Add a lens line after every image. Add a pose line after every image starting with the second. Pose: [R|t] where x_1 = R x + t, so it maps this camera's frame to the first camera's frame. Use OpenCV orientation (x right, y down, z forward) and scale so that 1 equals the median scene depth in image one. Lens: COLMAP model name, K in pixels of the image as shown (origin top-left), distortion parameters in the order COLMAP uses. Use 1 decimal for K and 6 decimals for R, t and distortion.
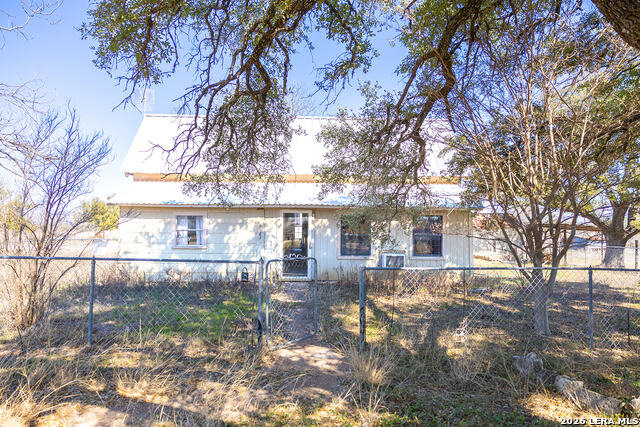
lens RADIAL K [[431.3, 0, 319.7], [0, 431.3, 214.7], [0, 0, 1]] dist [-0.002710, 0.011362]
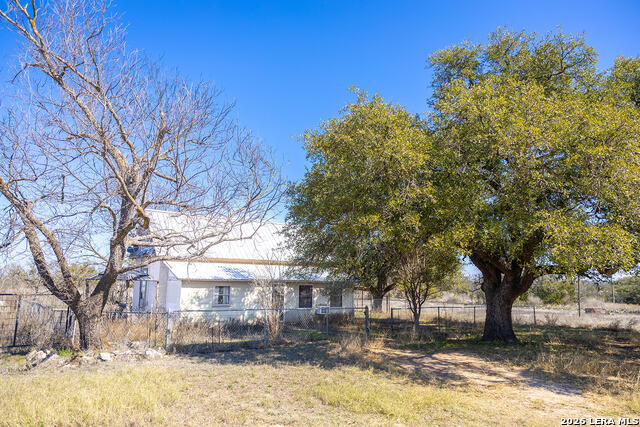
lens RADIAL K [[431.3, 0, 319.8], [0, 431.3, 212.2], [0, 0, 1]] dist [-0.002710, 0.011362]
pose [[0.758869, 0.106622, 0.642456, -1.111198], [-0.012047, 0.988636, -0.149843, -0.033778], [-0.651132, 0.105971, 0.751530, -0.508156]]
